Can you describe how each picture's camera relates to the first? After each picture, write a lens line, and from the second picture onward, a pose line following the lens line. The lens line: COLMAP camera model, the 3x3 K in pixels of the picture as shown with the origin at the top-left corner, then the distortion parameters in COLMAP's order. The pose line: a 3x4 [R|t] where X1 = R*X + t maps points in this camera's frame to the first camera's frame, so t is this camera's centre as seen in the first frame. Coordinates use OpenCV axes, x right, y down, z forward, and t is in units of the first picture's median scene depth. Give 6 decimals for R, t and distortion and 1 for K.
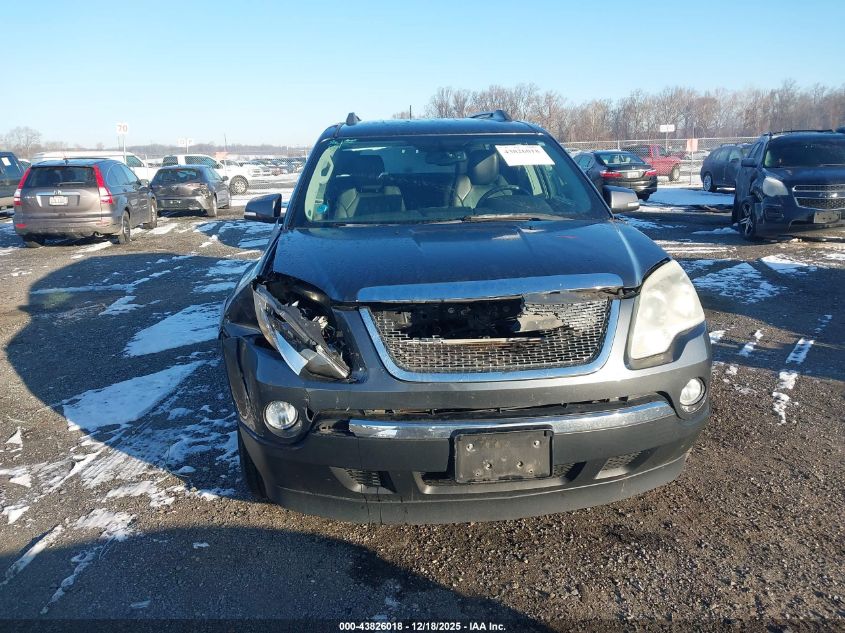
lens RADIAL K [[669.9, 0, 419.2], [0, 669.9, 315.8], [0, 0, 1]] dist [-0.003473, 0.018506]
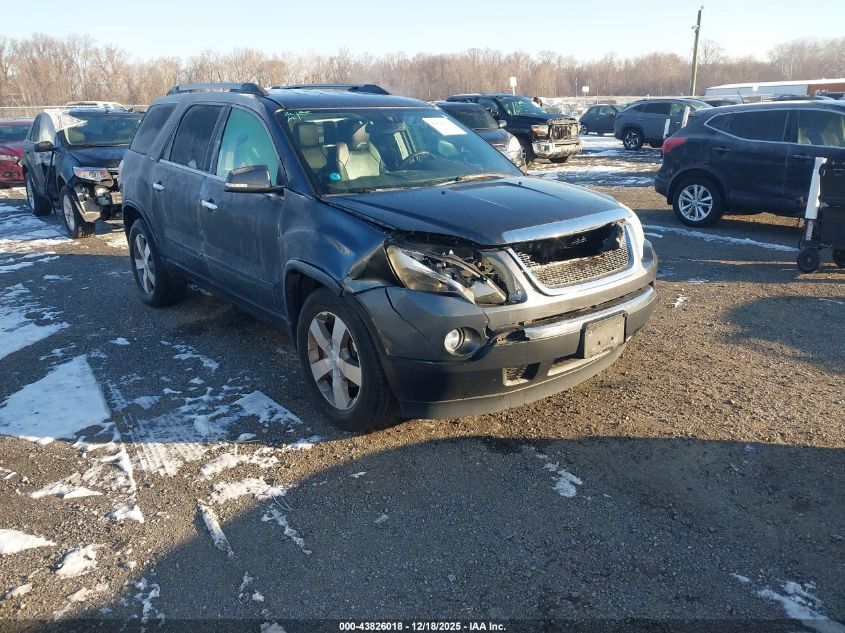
lens RADIAL K [[669.9, 0, 425.6], [0, 669.9, 313.6], [0, 0, 1]] dist [-0.003473, 0.018506]
pose [[0.824480, -0.157982, 0.543392, -0.709589], [0.129851, 0.987435, 0.090058, -0.017505], [-0.550792, -0.003691, 0.834635, -0.021380]]
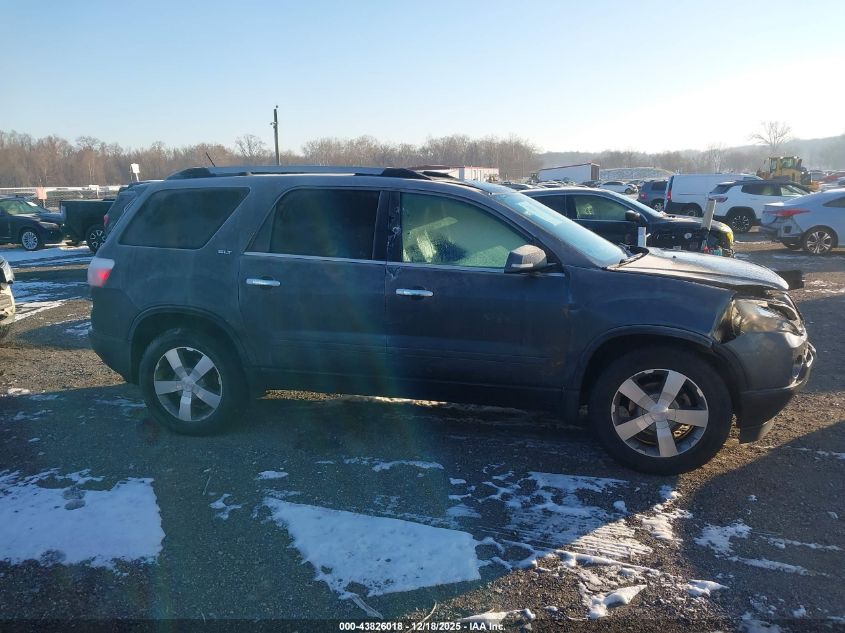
lens RADIAL K [[669.9, 0, 420.1], [0, 669.9, 319.8], [0, 0, 1]] dist [-0.003473, 0.018506]
pose [[0.316810, -0.168236, 0.933450, -1.513413], [0.231835, 0.968028, 0.095783, -0.248993], [-0.919719, 0.186062, 0.345684, 0.952504]]
